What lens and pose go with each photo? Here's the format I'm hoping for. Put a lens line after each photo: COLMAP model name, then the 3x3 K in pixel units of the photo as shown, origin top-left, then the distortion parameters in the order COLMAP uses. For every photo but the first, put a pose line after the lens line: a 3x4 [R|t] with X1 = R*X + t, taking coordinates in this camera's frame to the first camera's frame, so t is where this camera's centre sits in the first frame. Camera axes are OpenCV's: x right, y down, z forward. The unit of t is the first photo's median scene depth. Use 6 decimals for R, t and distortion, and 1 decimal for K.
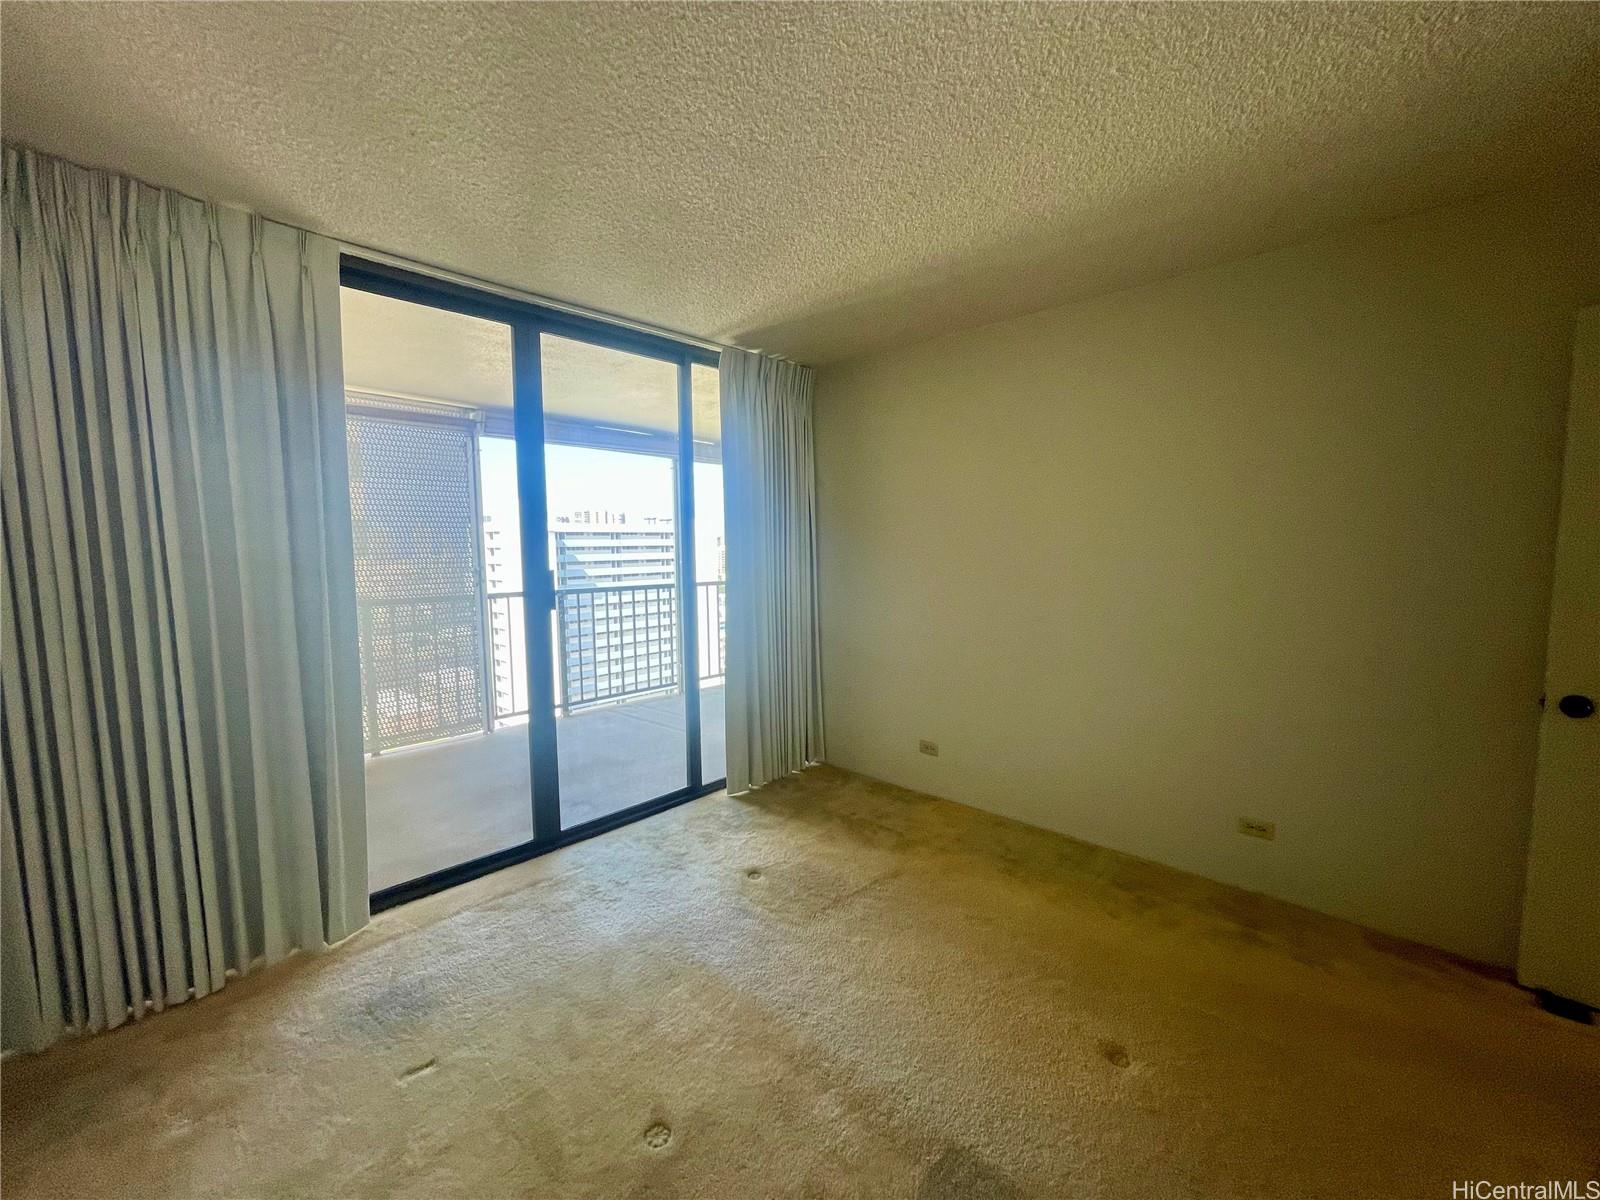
lens RADIAL K [[648.4, 0, 800.0], [0, 648.4, 600.0], [0, 0, 1]] dist [0.000785, -0.000164]
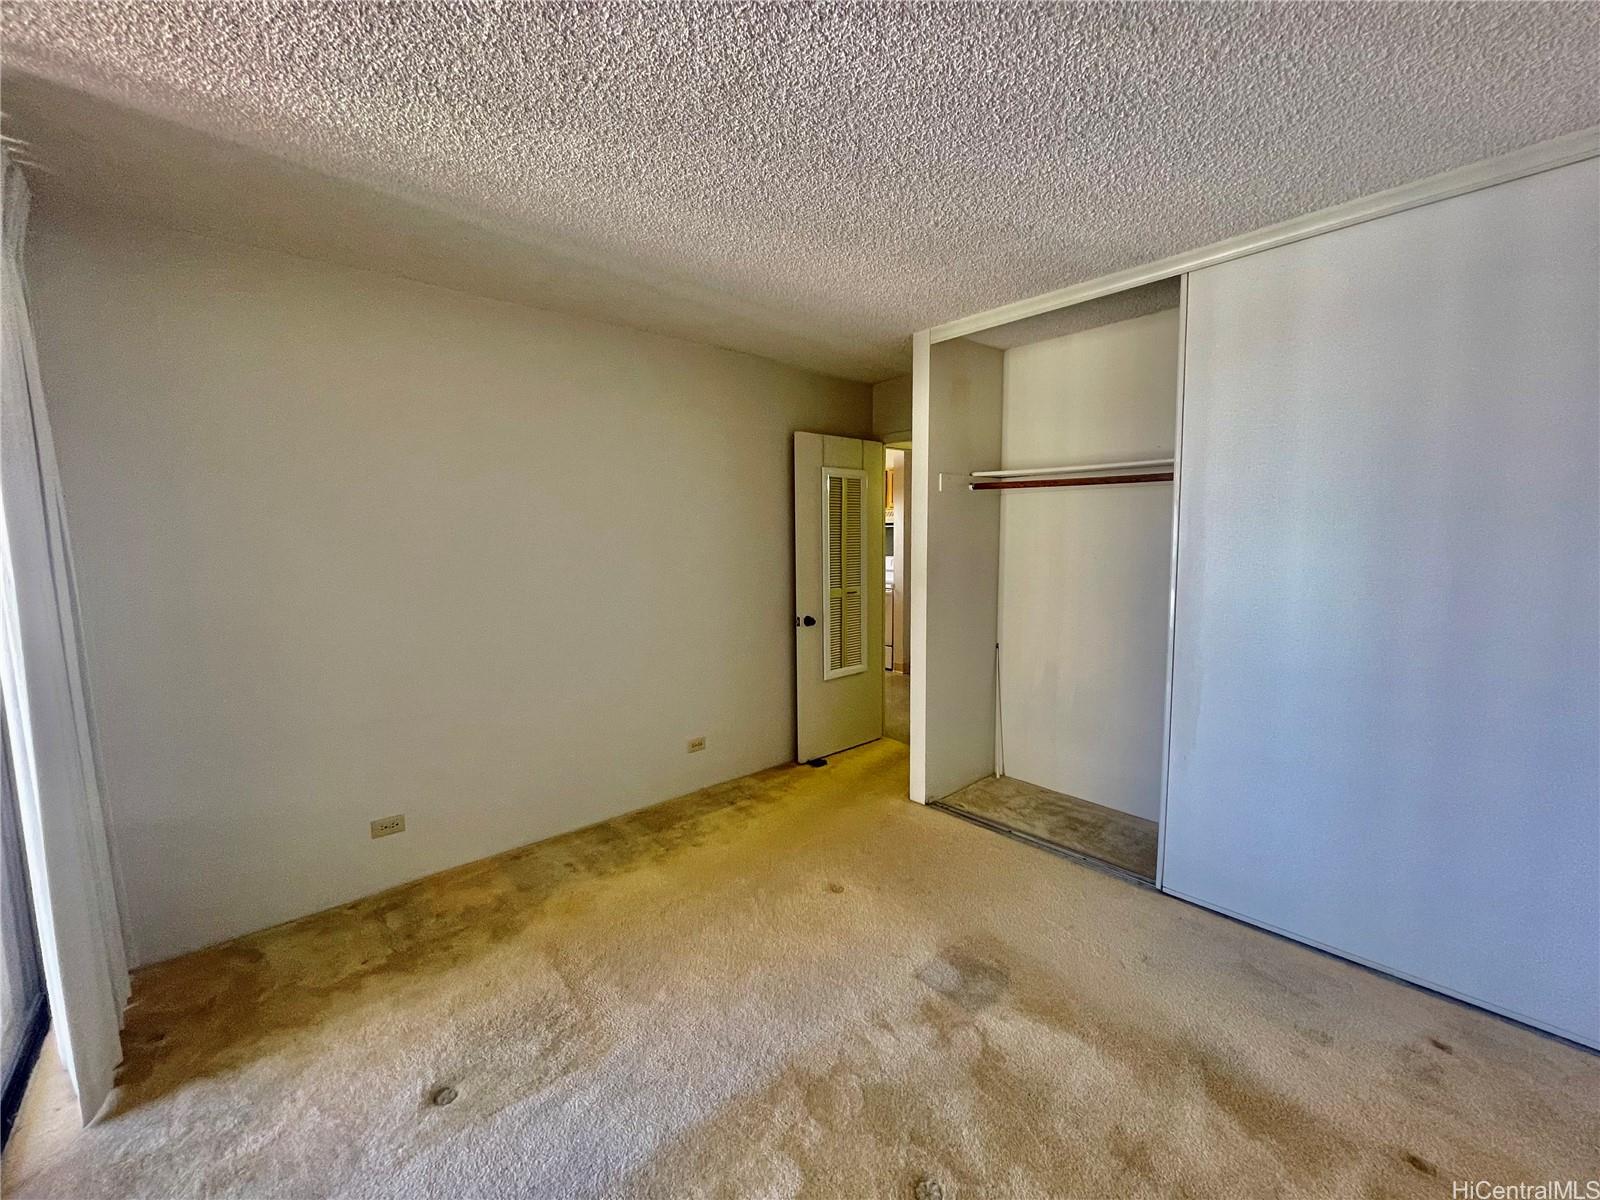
lens RADIAL K [[648.4, 0, 800.0], [0, 648.4, 600.0], [0, 0, 1]] dist [0.000785, -0.000164]
pose [[0.063549, -0.080621, 0.994717, -0.562369], [0.098215, 0.992398, 0.074158, -0.038391], [-0.993134, 0.092983, 0.070984, 0.545198]]
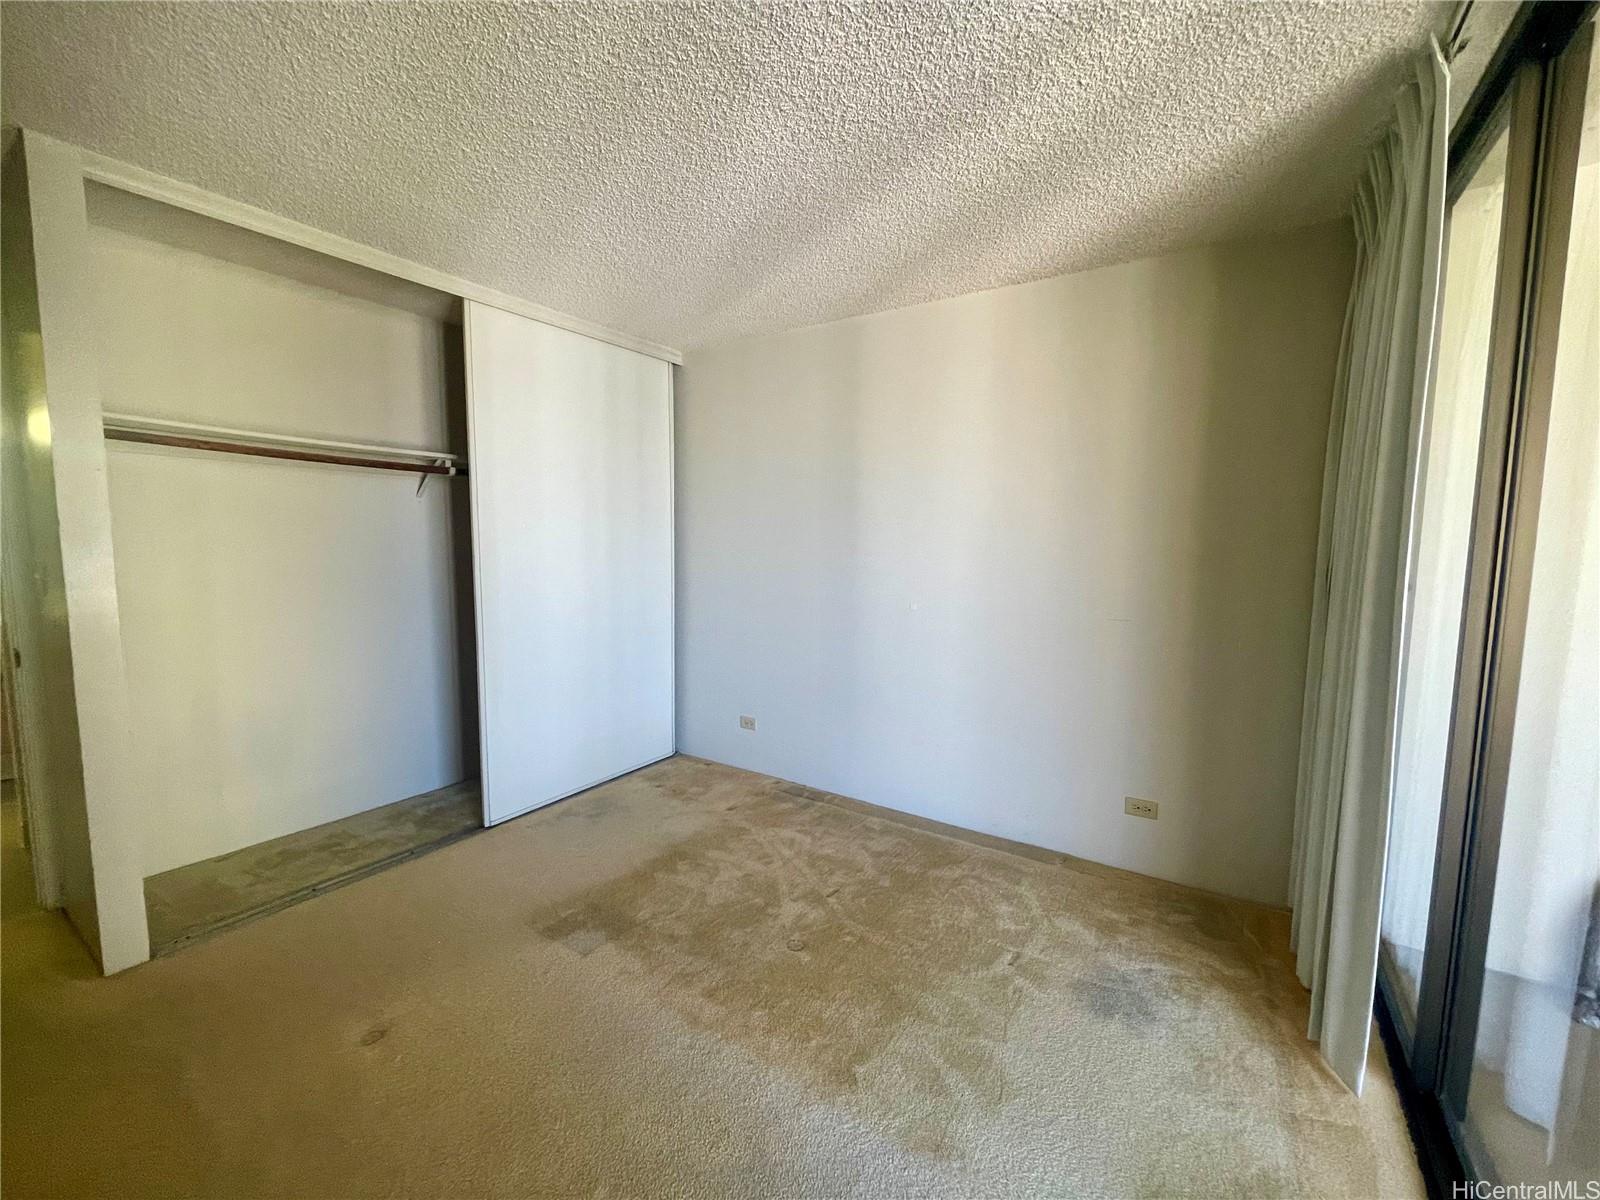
lens RADIAL K [[648.4, 0, 800.0], [0, 648.4, 600.0], [0, 0, 1]] dist [0.000785, -0.000164]
pose [[-0.982897, 0.011614, -0.183792, 0.014157], [-0.023102, 0.982349, 0.185624, -0.093196], [0.182703, 0.186695, -0.965279, 1.177209]]
